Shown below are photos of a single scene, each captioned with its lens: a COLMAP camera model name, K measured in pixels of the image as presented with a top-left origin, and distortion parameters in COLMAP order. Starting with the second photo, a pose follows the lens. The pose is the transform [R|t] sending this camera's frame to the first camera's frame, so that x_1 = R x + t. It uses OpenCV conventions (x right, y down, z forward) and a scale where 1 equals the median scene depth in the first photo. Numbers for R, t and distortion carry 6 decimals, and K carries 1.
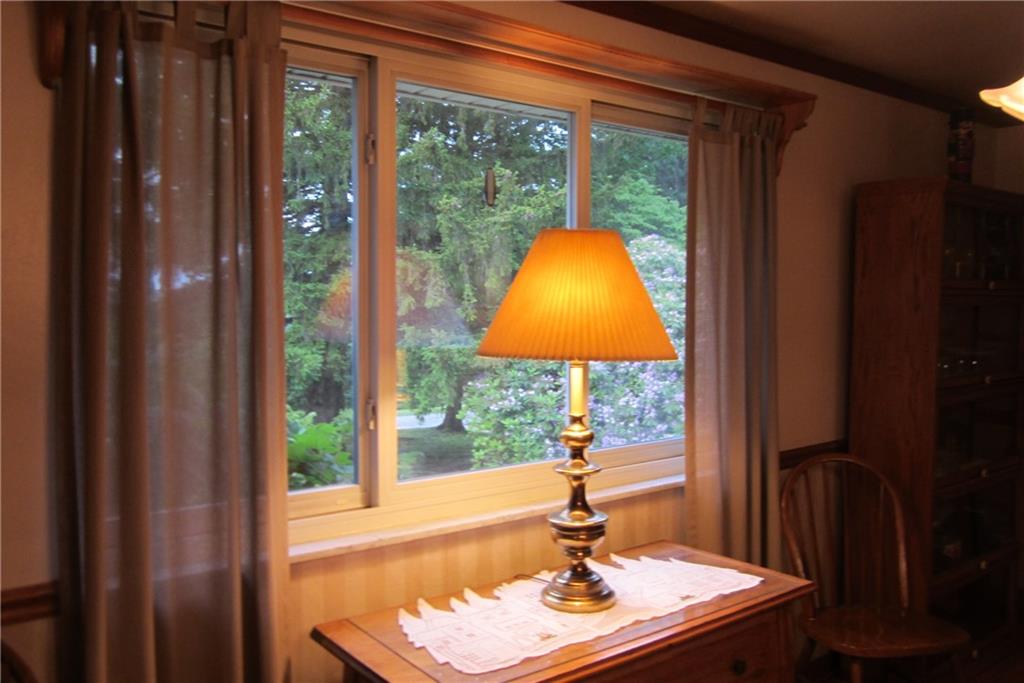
lens RADIAL K [[859.3, 0, 518.2], [0, 859.3, 352.4], [0, 0, 1]] dist [-0.006207, -0.005005]
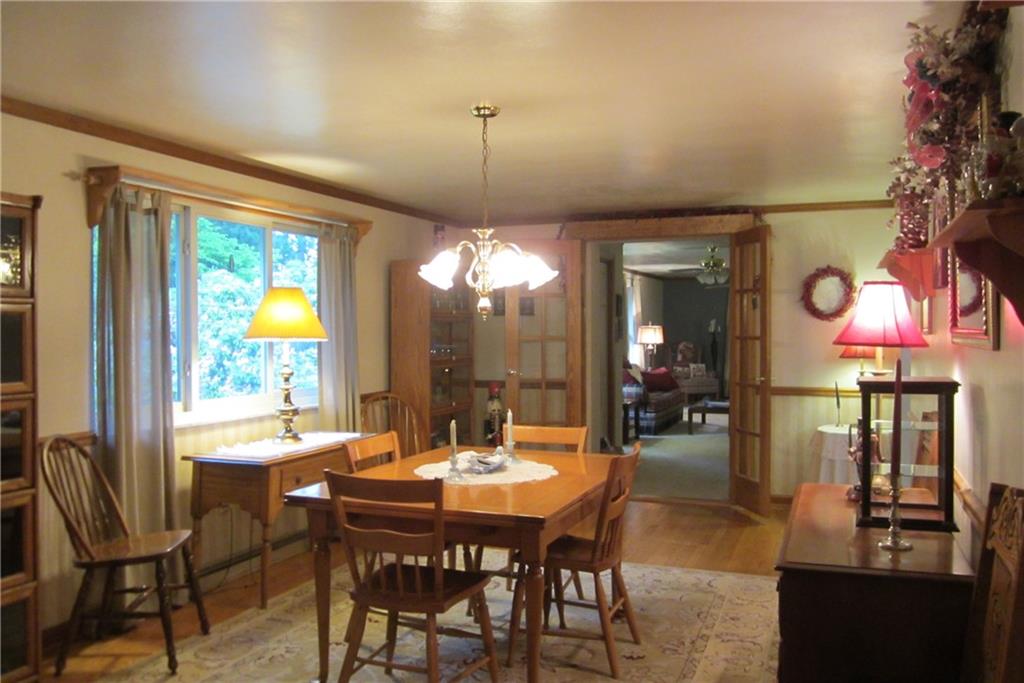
lens RADIAL K [[859.3, 0, 517.4], [0, 859.3, 341.5], [0, 0, 1]] dist [-0.006207, -0.005005]
pose [[0.864708, -0.009461, 0.502185, -0.399167], [0.033131, 0.998719, -0.038232, 0.085818], [-0.501180, 0.049698, 0.863915, -0.965041]]
